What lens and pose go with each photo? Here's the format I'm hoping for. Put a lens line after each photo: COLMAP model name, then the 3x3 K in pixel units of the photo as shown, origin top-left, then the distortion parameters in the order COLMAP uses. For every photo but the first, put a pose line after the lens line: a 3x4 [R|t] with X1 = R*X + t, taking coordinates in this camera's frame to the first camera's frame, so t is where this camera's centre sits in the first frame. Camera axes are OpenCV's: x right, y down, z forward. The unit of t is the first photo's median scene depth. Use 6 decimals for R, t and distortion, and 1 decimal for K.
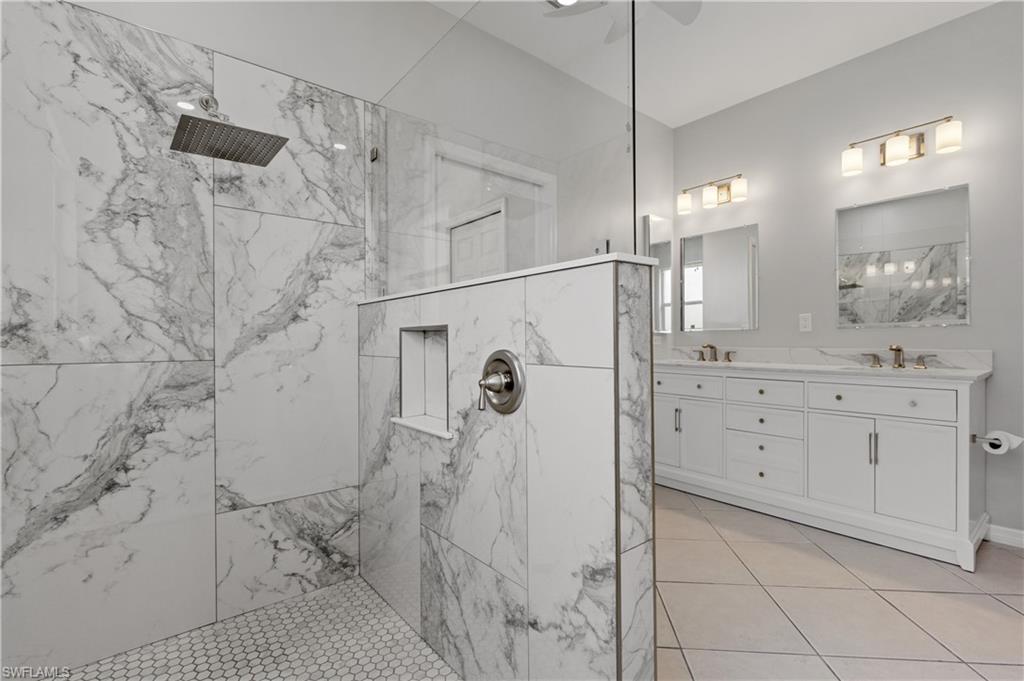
lens RADIAL K [[464.2, 0, 507.4], [0, 464.2, 345.1], [0, 0, 1]] dist [0.008026, -0.004063]
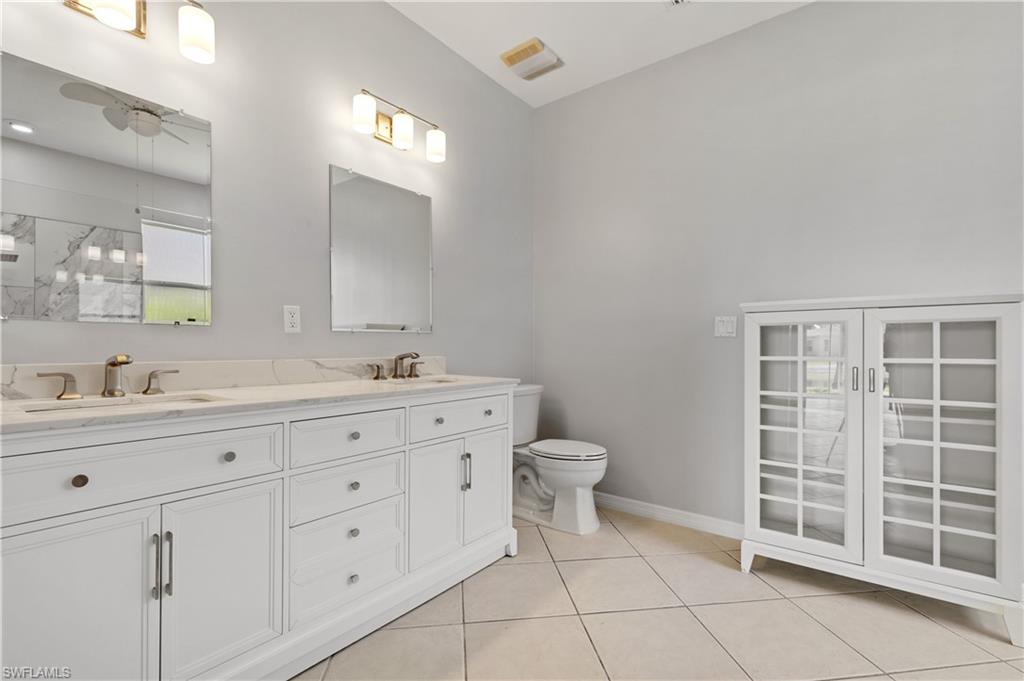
lens RADIAL K [[464.2, 0, 551.1], [0, 464.2, 345.8], [0, 0, 1]] dist [0.008026, -0.004063]
pose [[-0.256125, 0.004425, 0.966633, -0.065348], [0.007871, 0.999966, -0.002492, -0.006873], [-0.966612, 0.006971, -0.256151, 0.791005]]
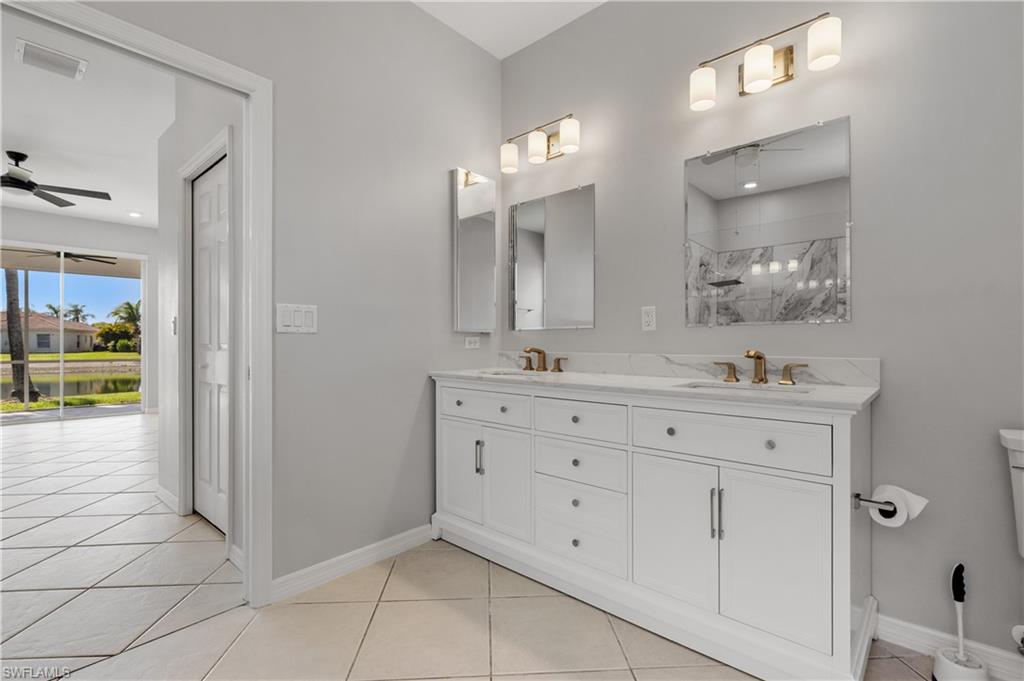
lens RADIAL K [[464.2, 0, 502.4], [0, 464.2, 346.5], [0, 0, 1]] dist [0.008026, -0.004063]
pose [[0.989955, 0.001173, 0.141375, 0.302098], [-0.001088, 0.999999, -0.000677, -0.003580], [-0.141376, 0.000517, 0.989956, 0.307087]]
